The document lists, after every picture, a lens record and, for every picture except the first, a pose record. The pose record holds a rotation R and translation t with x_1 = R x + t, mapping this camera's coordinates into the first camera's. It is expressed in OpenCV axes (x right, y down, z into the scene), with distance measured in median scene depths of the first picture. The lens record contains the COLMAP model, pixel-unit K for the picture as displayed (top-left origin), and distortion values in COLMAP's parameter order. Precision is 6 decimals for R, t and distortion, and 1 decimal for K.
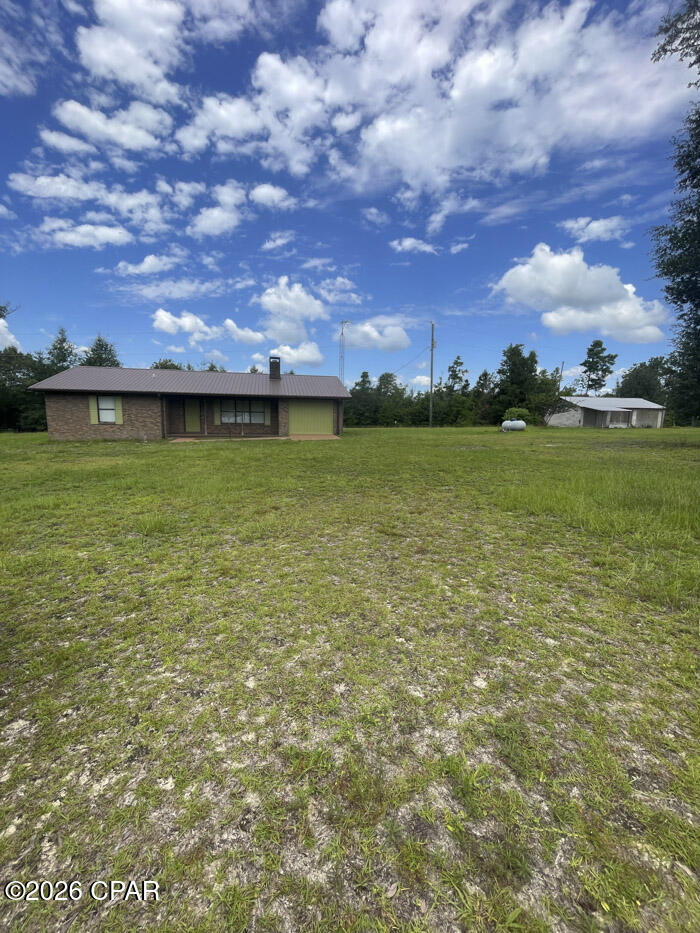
lens RADIAL K [[378.3, 0, 350.0], [0, 378.3, 466.5], [0, 0, 1]] dist [0.000334, 0.000032]
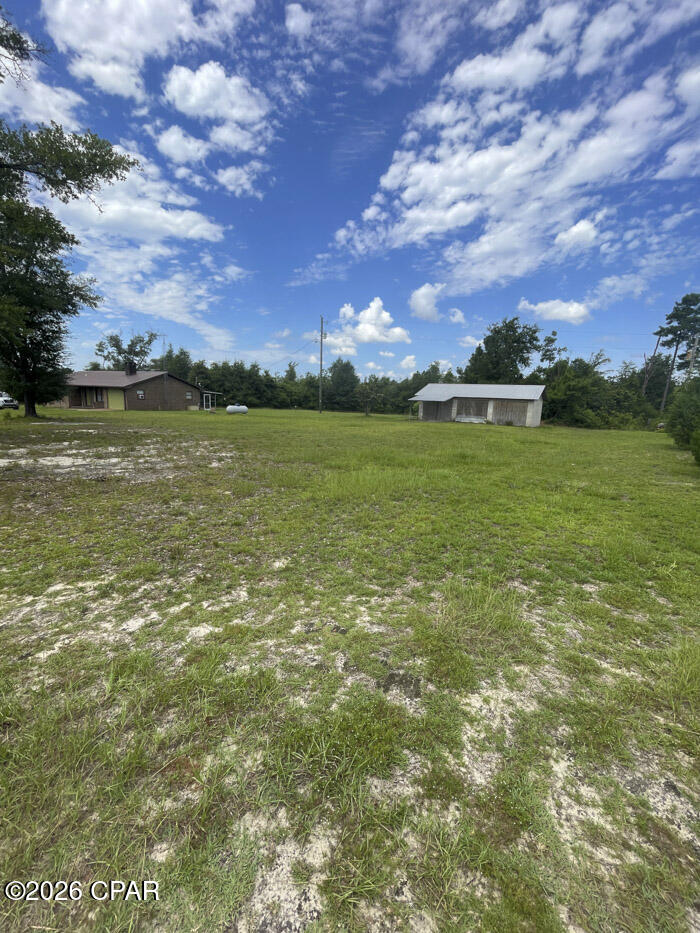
lens RADIAL K [[378.3, 0, 350.0], [0, 378.3, 466.5], [0, 0, 1]] dist [0.000334, 0.000032]
pose [[0.743913, 0.139962, -0.653455, 1.069822], [-0.111335, 0.990113, 0.085323, -0.050270], [0.658937, 0.009279, 0.752141, 0.235987]]
